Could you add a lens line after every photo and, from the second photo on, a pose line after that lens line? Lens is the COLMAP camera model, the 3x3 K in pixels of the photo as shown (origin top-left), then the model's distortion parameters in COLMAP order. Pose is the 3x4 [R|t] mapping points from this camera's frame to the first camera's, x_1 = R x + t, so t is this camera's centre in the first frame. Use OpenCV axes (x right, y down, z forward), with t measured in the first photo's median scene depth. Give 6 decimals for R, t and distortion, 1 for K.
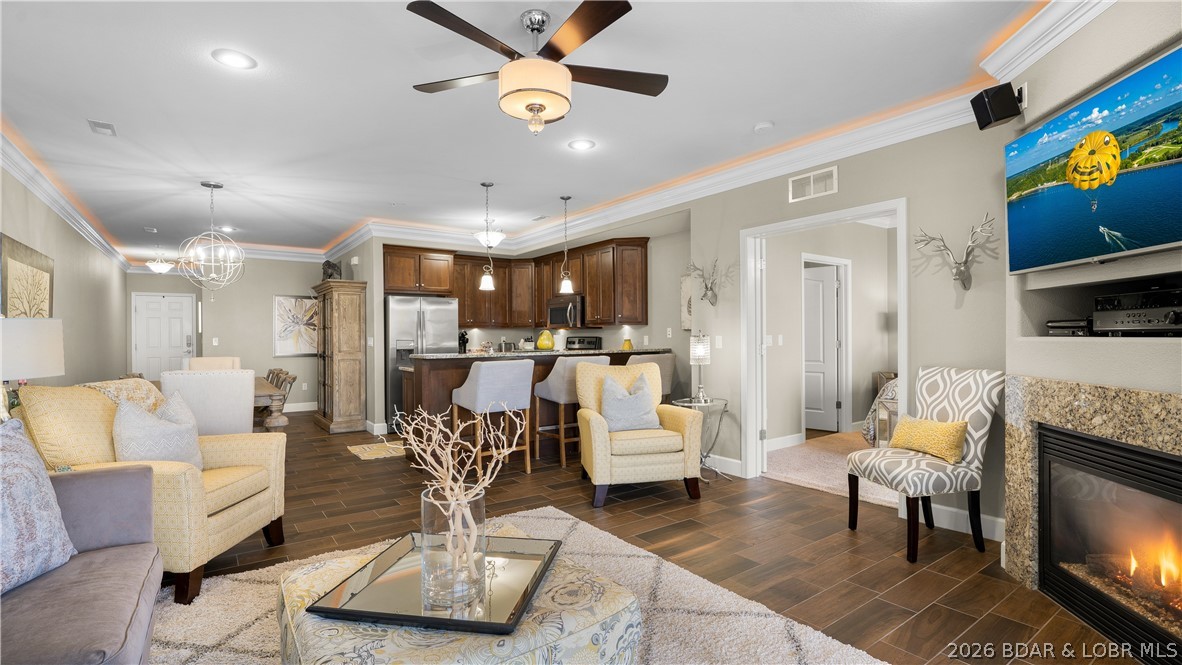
lens RADIAL K [[554.1, 0, 590.3], [0, 554.1, 328.9], [0, 0, 1]] dist [-0.010805, -0.001068]
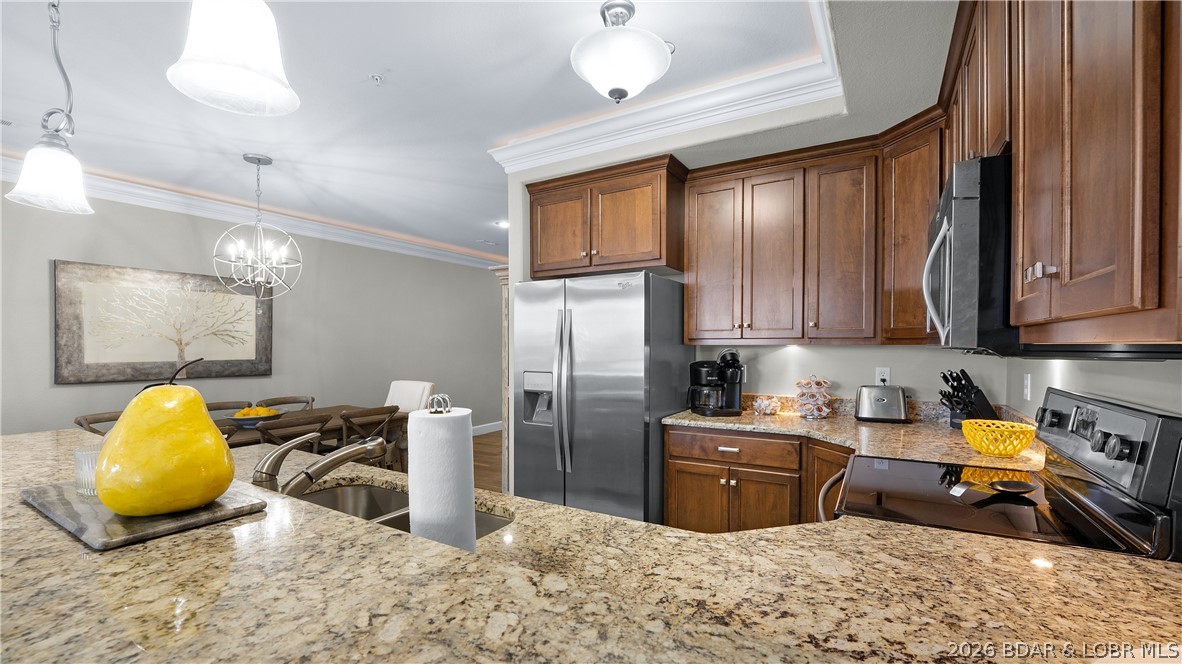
lens RADIAL K [[490.9, 0, 601.2], [0, 490.9, 352.3], [0, 0, 1]] dist [0.003718, -0.001243]
pose [[0.410643, 0.008721, -0.911754, 0.071489], [0.009095, 0.999865, 0.013660, -0.002349], [0.911751, -0.013902, 0.410508, 0.881240]]
